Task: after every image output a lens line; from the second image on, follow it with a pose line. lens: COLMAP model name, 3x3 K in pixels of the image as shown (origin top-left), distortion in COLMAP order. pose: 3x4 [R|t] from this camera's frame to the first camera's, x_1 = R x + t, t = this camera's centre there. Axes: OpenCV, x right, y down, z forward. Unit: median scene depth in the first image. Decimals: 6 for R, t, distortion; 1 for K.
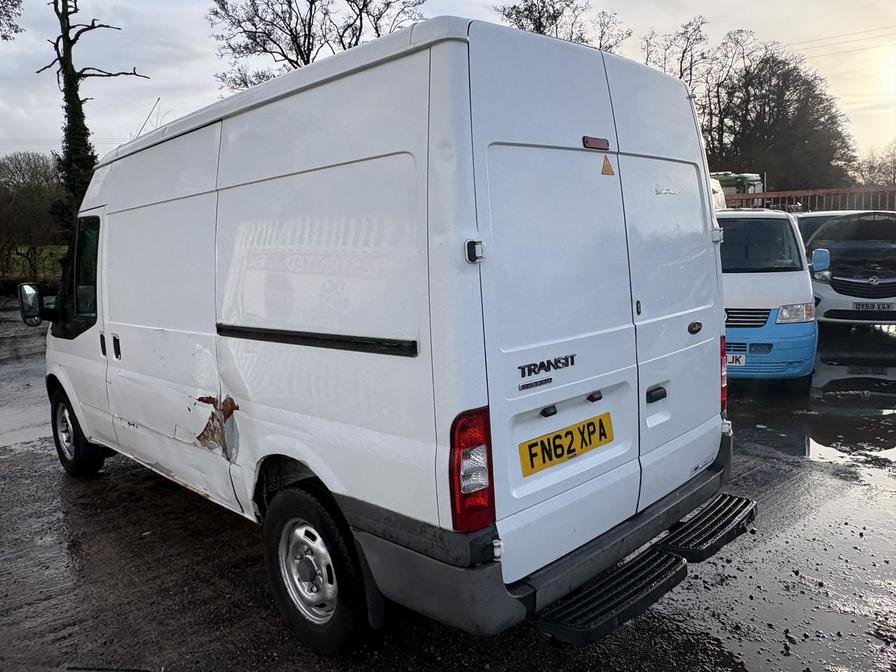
lens RADIAL K [[665.6, 0, 452.1], [0, 665.6, 339.7], [0, 0, 1]] dist [0.001333, -0.003635]
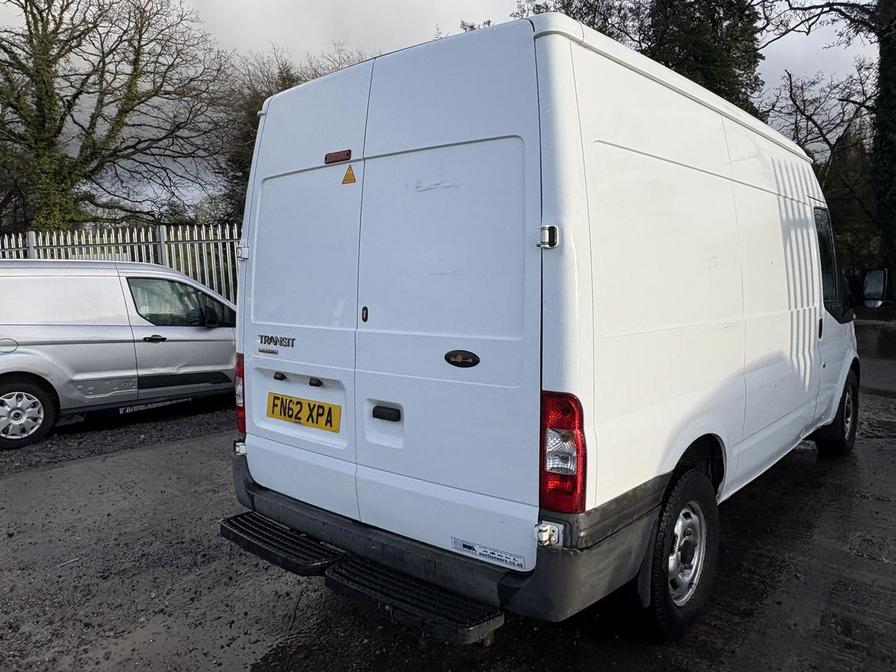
lens RADIAL K [[665.6, 0, 452.1], [0, 665.6, 339.7], [0, 0, 1]] dist [0.001333, -0.003635]
pose [[0.091127, 0.143574, -0.985435, 0.713972], [-0.135678, 0.982115, 0.130543, -0.088326], [0.986553, 0.121806, 0.108977, 0.580378]]
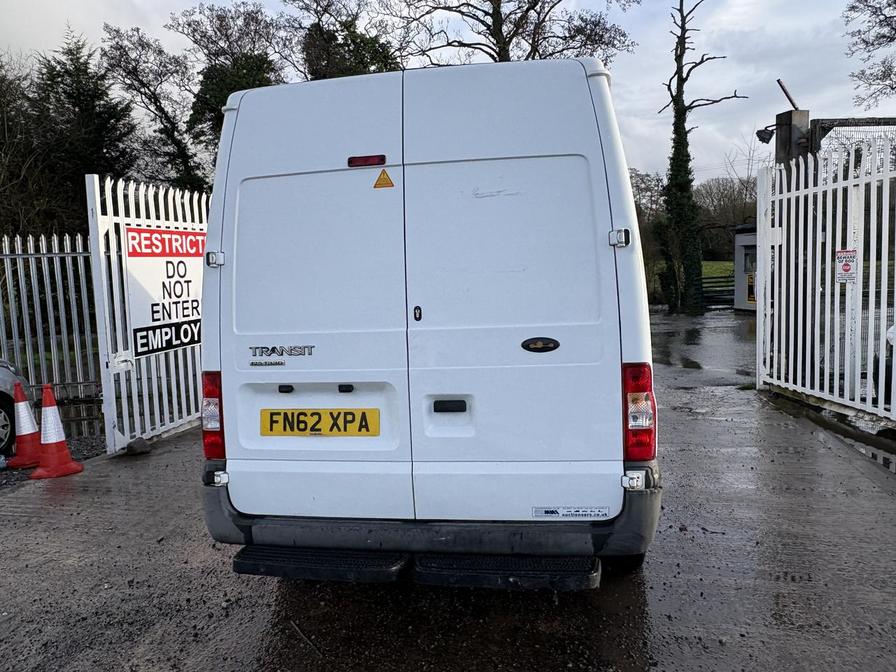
lens RADIAL K [[663.9, 0, 450.0], [0, 663.9, 332.6], [0, 0, 1]] dist [-0.000974, 0.003404]
pose [[0.582597, 0.076951, -0.809110, 0.637980], [-0.103383, 0.994438, 0.020136, -0.025121], [0.806159, 0.071917, 0.587312, 0.254981]]
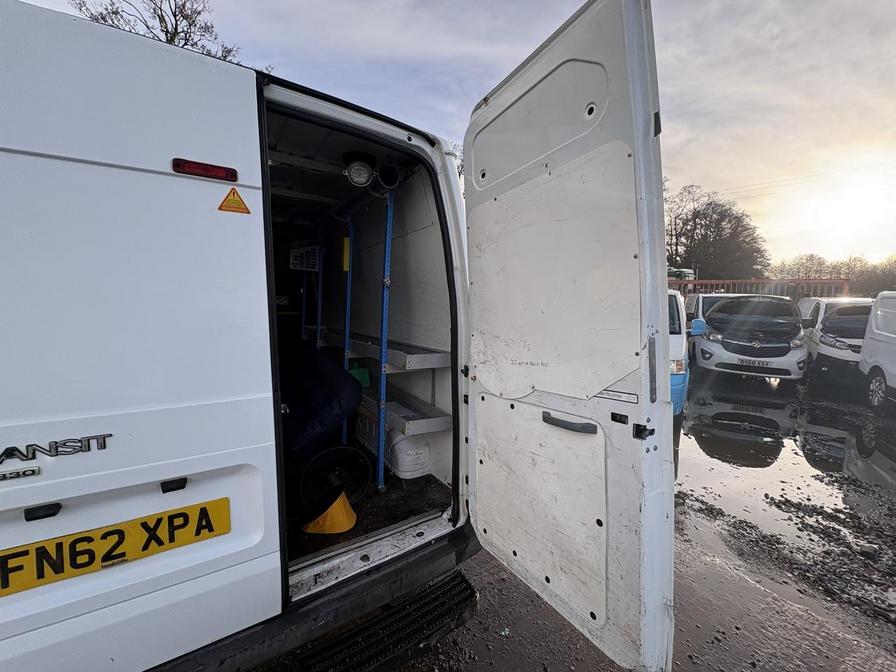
lens RADIAL K [[353.1, 0, 448.0], [0, 353.1, 336.0], [0, 0, 1]] dist [-0.002050, -0.000063]
pose [[0.978009, 0.076218, -0.194136, 0.317668], [-0.084694, 0.995766, -0.035729, -0.054433], [0.190591, 0.051385, 0.980324, 0.339655]]
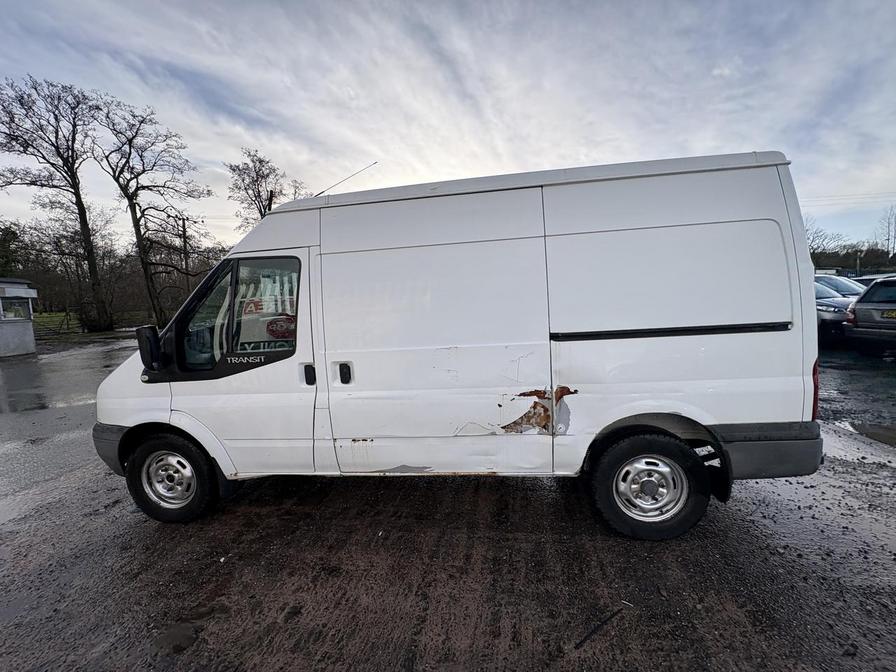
lens RADIAL K [[353.1, 0, 448.0], [0, 353.1, 336.0], [0, 0, 1]] dist [-0.002050, -0.000063]
pose [[0.782306, -0.059908, 0.620006, -0.607231], [0.102506, 0.994176, -0.033278, -0.010388], [-0.614401, 0.089588, 0.783891, 0.358060]]
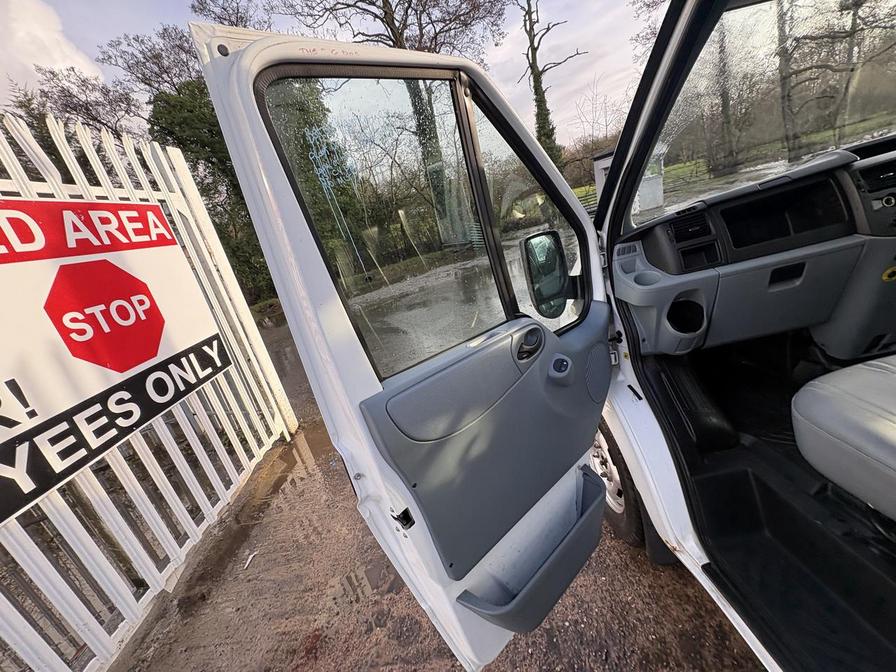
lens RADIAL K [[358.3, 0, 448.1], [0, 358.3, 338.2], [0, 0, 1]] dist [-0.000406, 0.000090]
pose [[0.715588, 0.076993, -0.694266, -0.487311], [0.108749, 0.969508, 0.219607, -0.072048], [0.690005, -0.232649, 0.685395, 0.747039]]
